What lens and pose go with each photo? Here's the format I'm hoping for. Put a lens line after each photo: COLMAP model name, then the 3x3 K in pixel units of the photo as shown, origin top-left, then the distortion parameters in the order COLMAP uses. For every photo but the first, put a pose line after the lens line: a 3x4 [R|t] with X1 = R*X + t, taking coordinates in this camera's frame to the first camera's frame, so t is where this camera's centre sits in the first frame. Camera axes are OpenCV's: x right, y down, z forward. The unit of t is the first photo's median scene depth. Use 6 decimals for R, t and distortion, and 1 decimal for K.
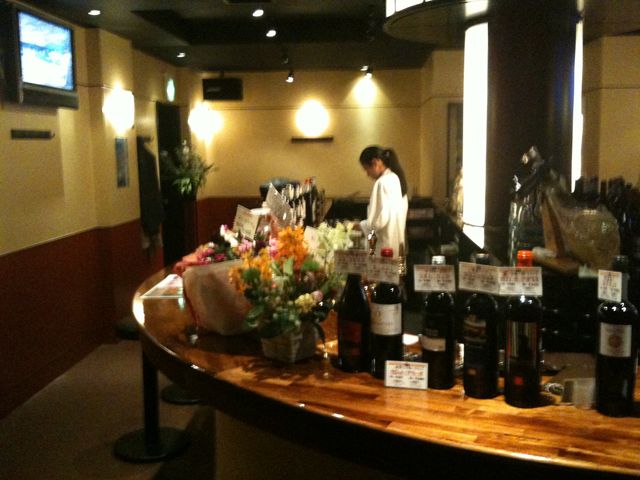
lens RADIAL K [[679.9, 0, 320.0], [0, 679.9, 240.0], [0, 0, 1]] dist [-0.009021, -0.010843]
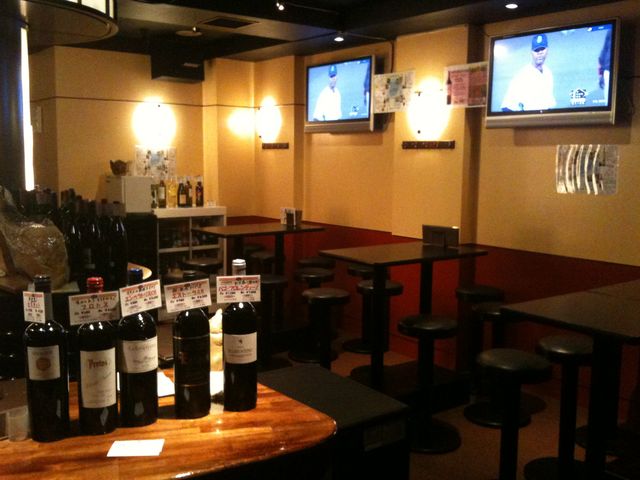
lens RADIAL K [[679.9, 0, 320.0], [0, 679.9, 240.0], [0, 0, 1]] dist [-0.009021, -0.010843]
pose [[0.758435, -0.058641, 0.649105, 0.115361], [0.065447, 0.997762, 0.013670, -0.012955], [-0.648454, 0.032114, 0.760576, 0.010035]]
